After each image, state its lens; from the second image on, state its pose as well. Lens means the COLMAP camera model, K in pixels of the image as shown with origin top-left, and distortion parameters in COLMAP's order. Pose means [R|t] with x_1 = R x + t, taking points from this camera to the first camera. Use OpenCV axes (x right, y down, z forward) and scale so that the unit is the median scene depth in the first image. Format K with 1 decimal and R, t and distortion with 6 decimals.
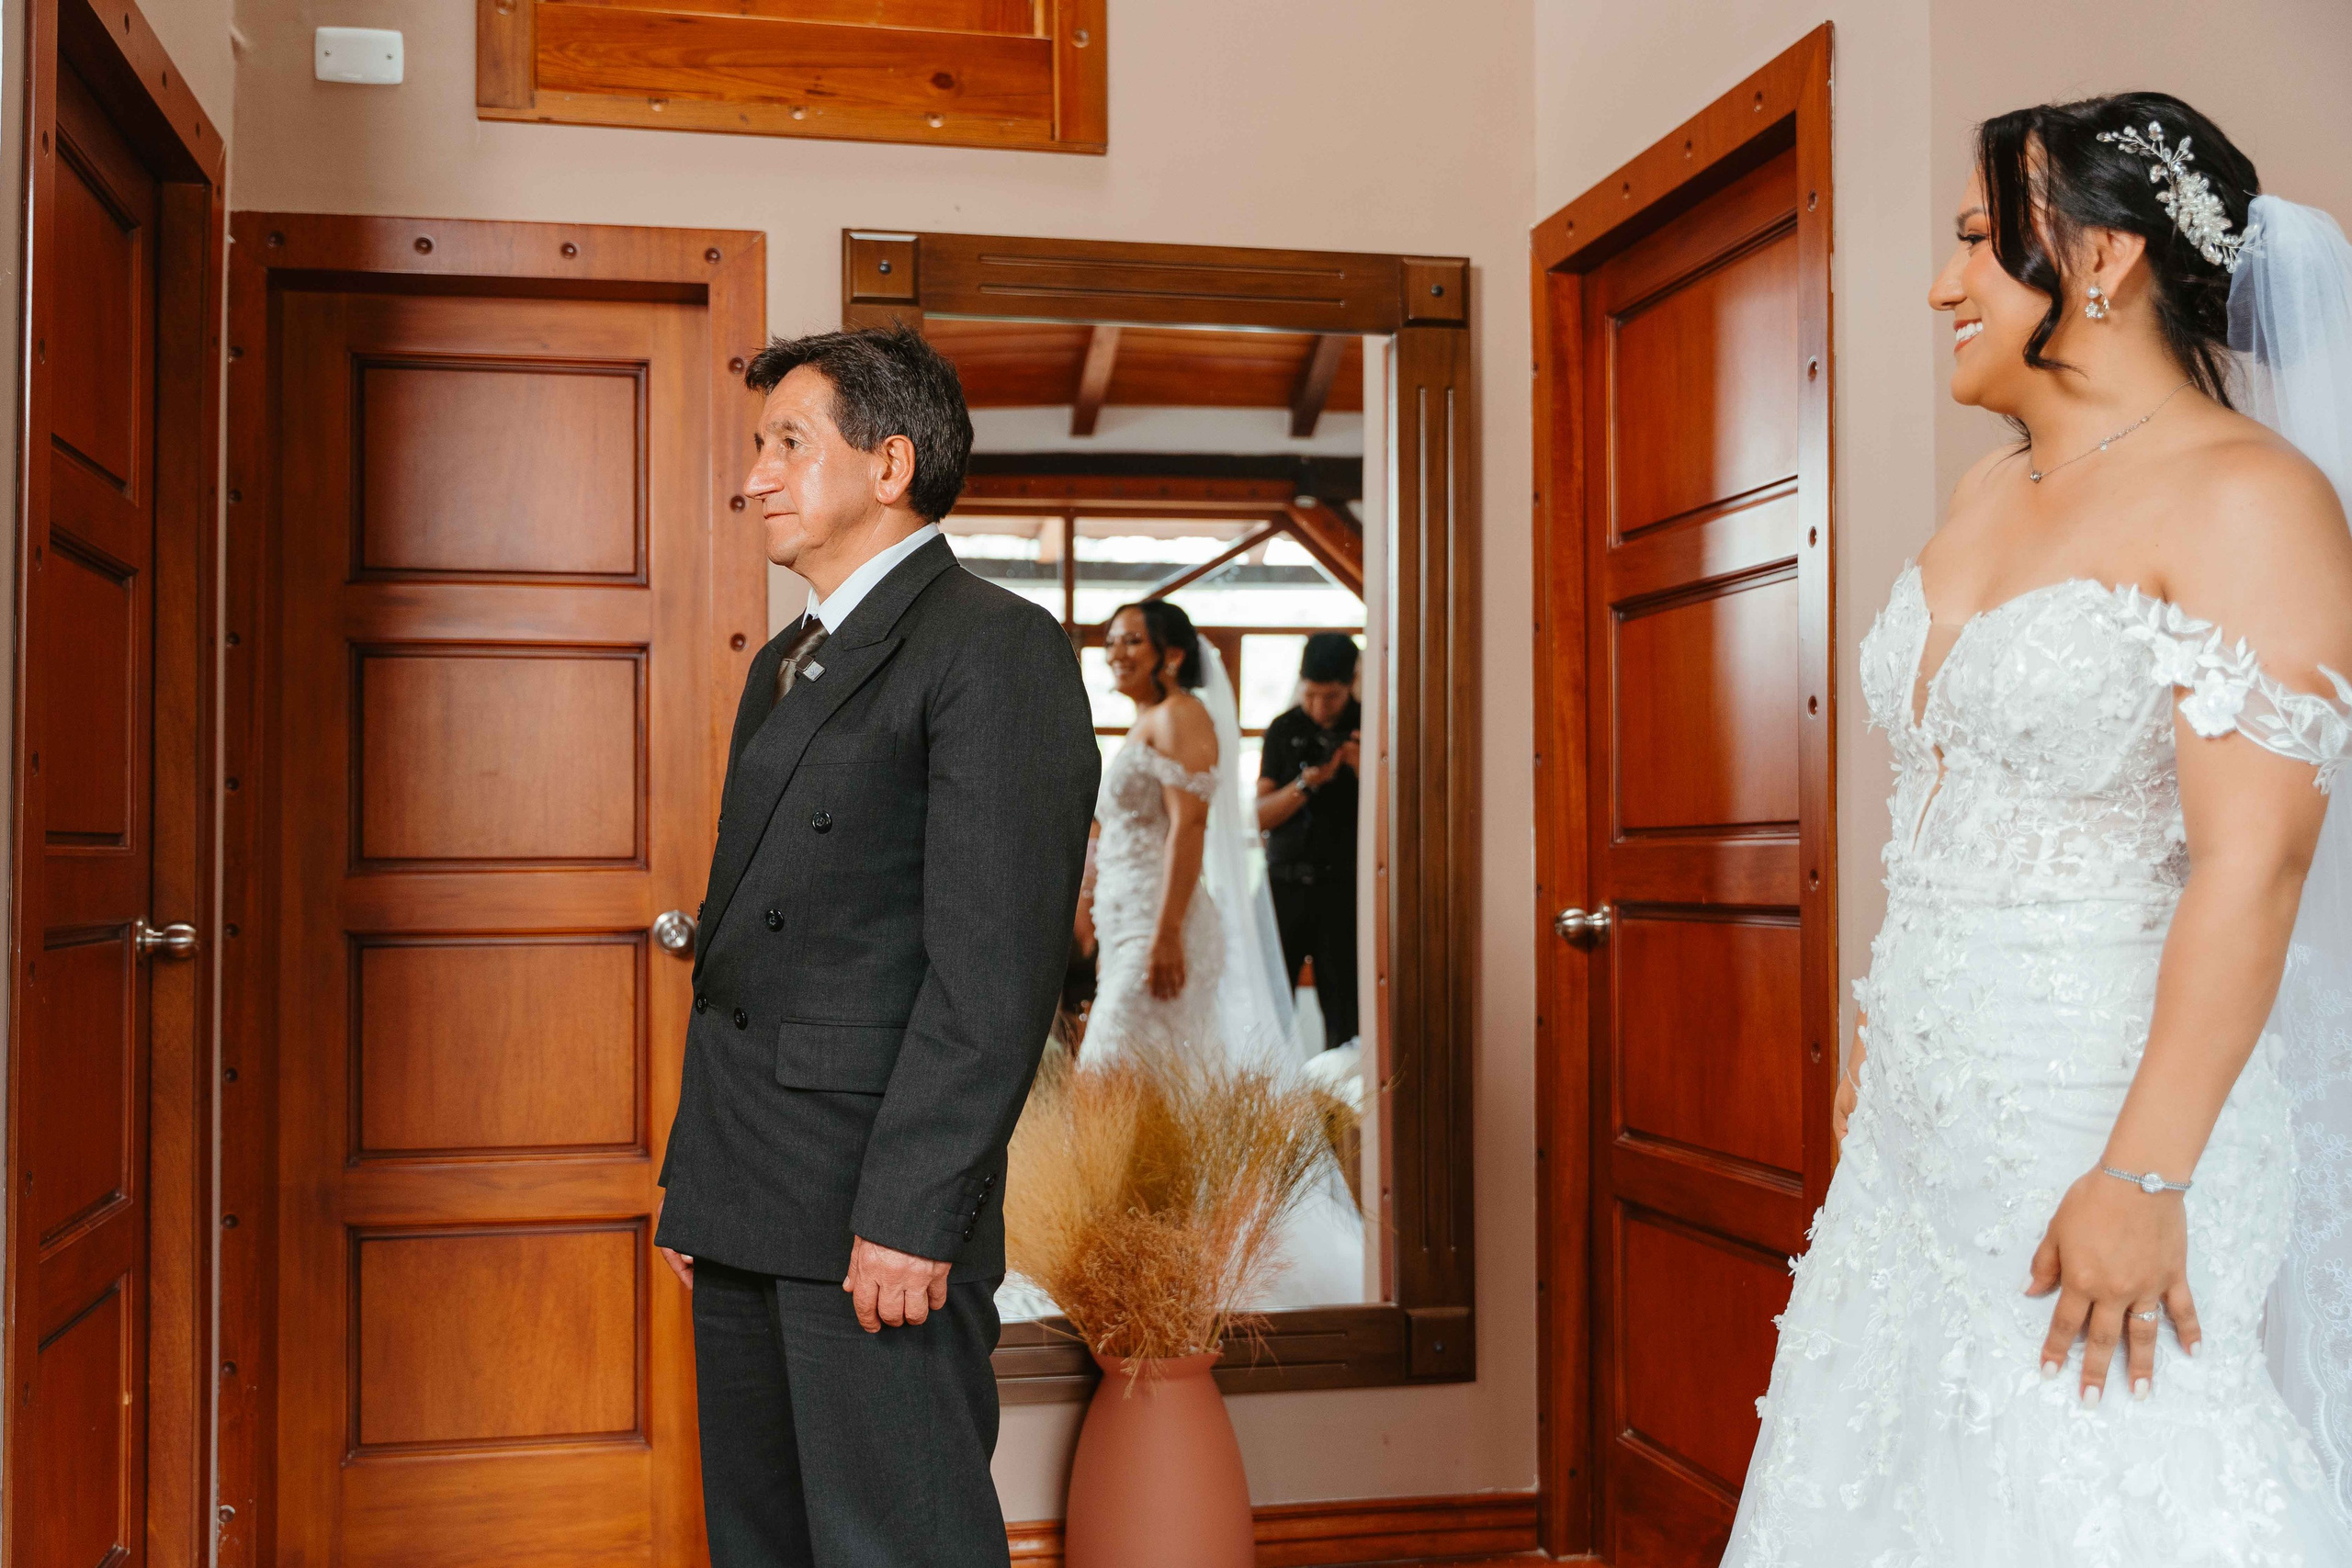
lens RADIAL K [[2337.0, 0, 1142.6], [0, 2337.0, 809.8], [0, 0, 1]] dist [0.002097, -0.006361]
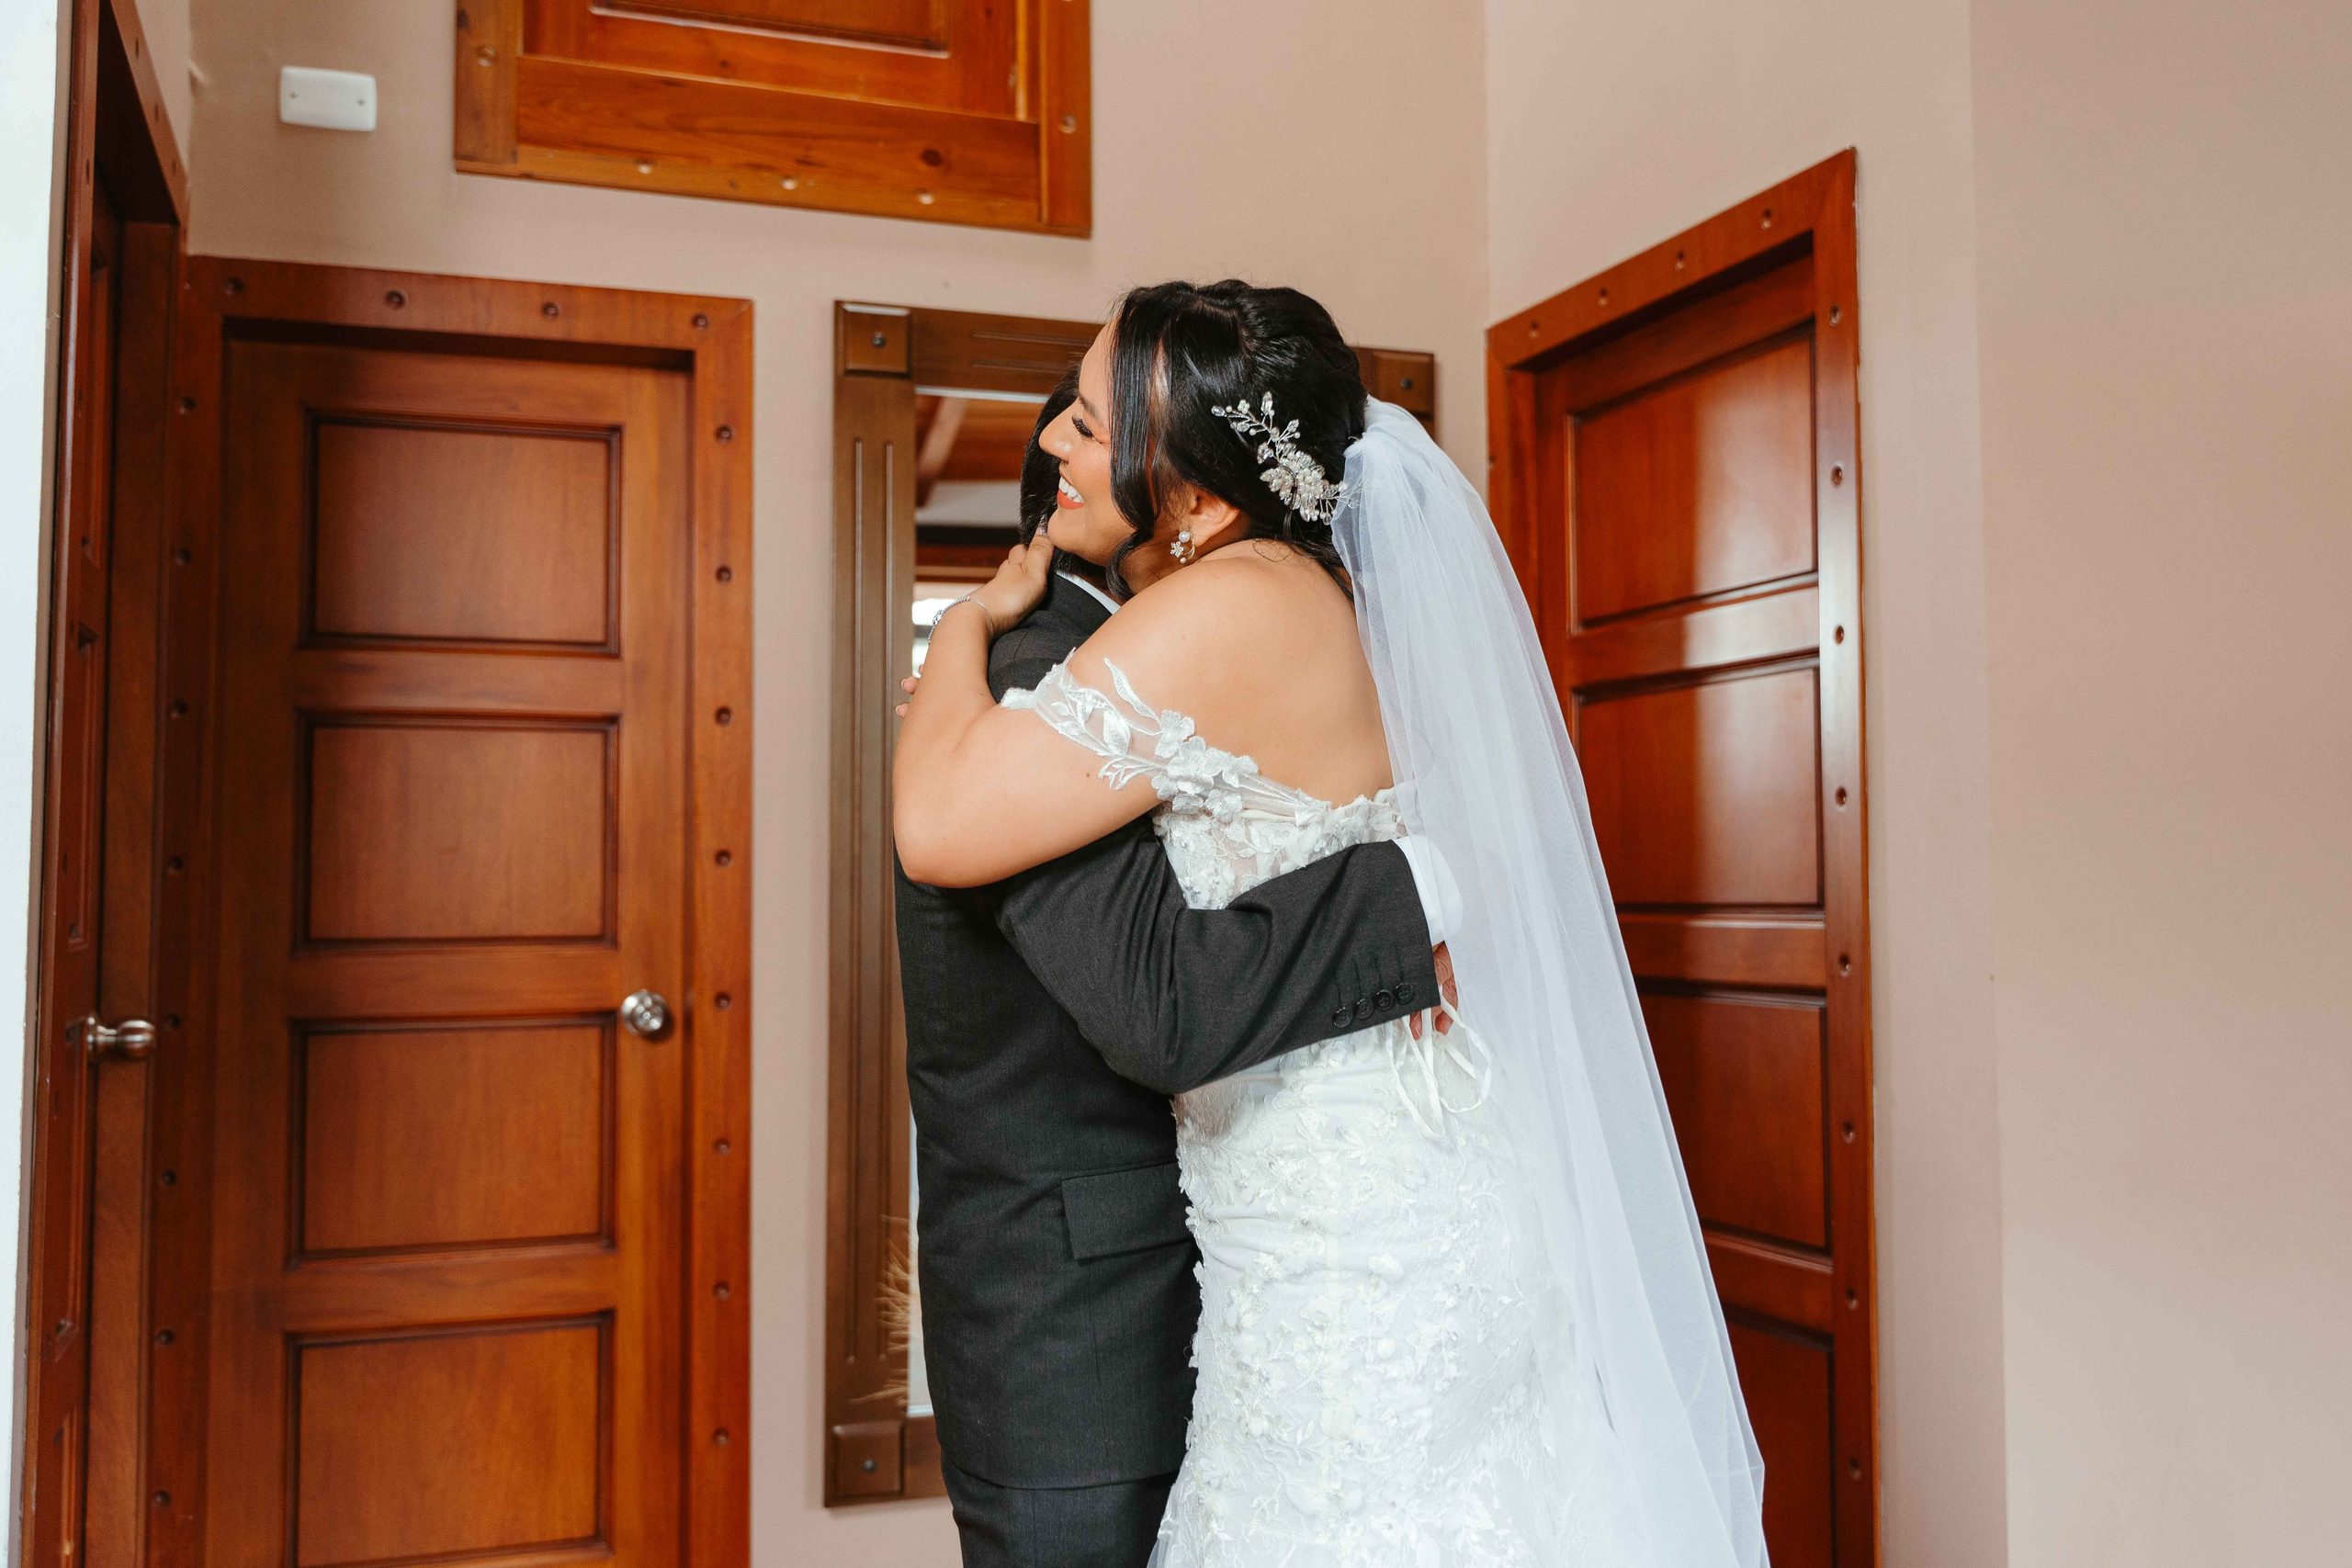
lens RADIAL K [[2155.7, 0, 1223.7], [0, 2155.7, 768.6], [0, 0, 1]] dist [0.006796, -0.009260]
pose [[0.986653, 0.007328, 0.162670, -0.112058], [-0.001676, 0.999391, -0.034857, -0.018606], [-0.162826, 0.034120, 0.986065, 0.078345]]
